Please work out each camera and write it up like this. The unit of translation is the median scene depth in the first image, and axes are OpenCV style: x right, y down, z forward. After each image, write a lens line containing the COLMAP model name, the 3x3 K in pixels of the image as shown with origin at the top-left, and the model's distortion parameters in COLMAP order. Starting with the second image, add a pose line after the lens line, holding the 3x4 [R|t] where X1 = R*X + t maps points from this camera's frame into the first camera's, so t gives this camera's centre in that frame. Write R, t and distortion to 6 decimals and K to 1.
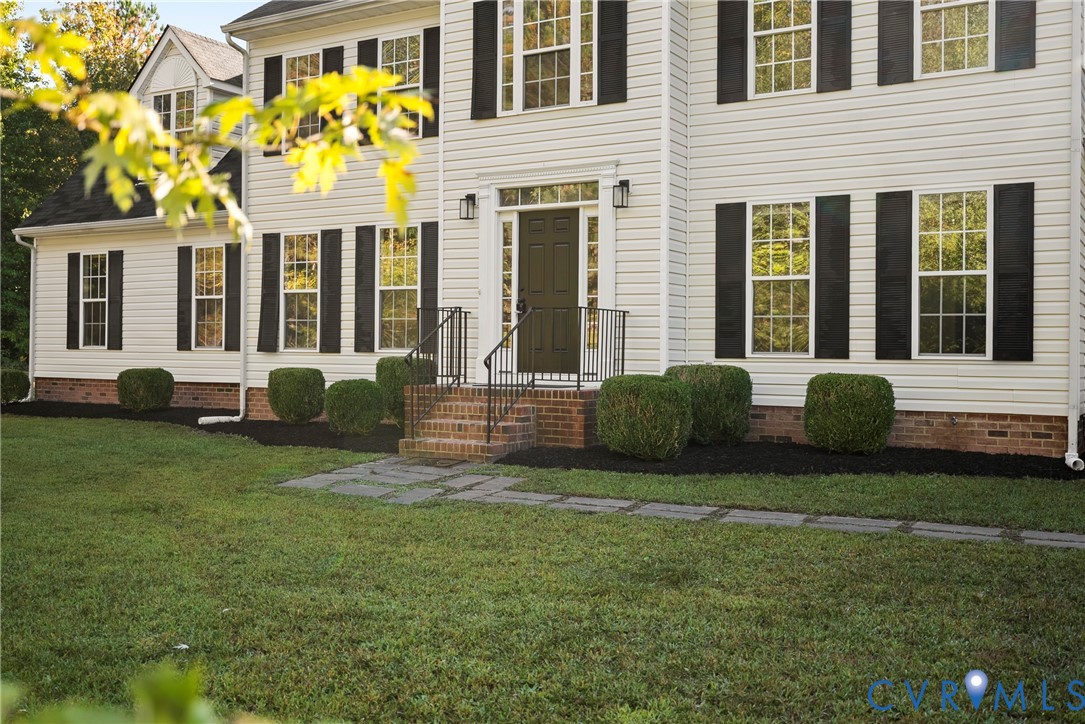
lens RADIAL K [[1087.0, 0, 542.9], [0, 1087.0, 335.6], [0, 0, 1]] dist [-0.001990, 0.000000]
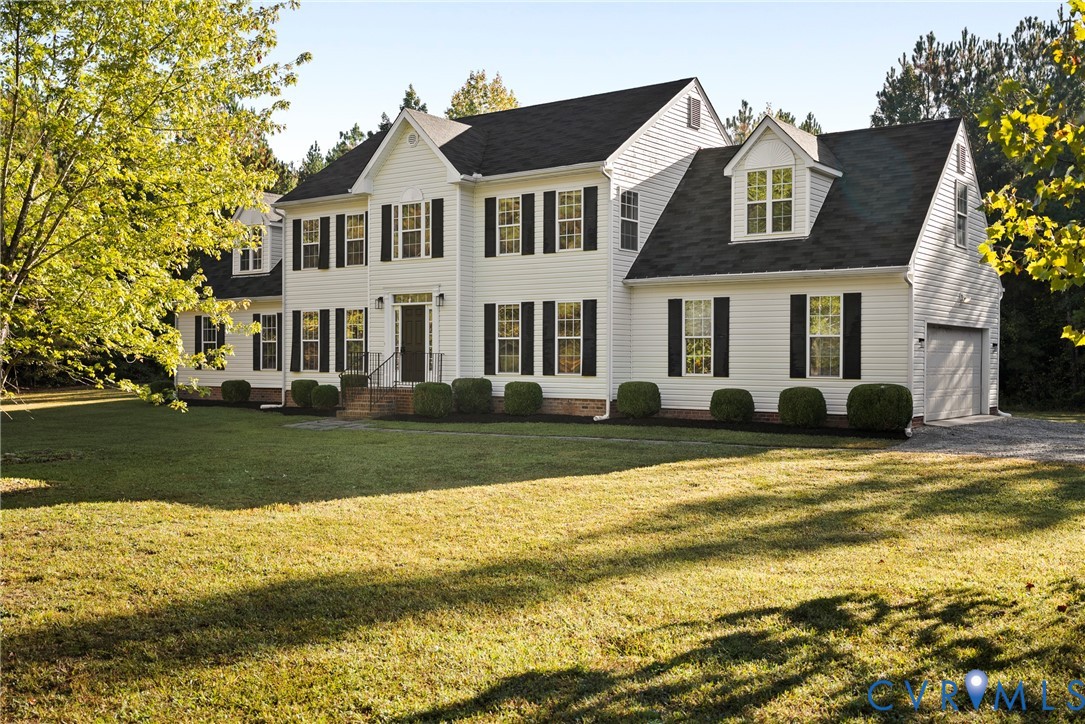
lens RADIAL K [[1097.3, 0, 542.6], [0, 1097.3, 364.5], [0, 0, 1]] dist [0.007092, 0.000000]
pose [[0.994763, -0.000767, -0.102209, 0.474568], [0.001851, 0.999943, 0.010510, -0.021646], [0.102195, -0.010644, 0.994707, -1.111271]]
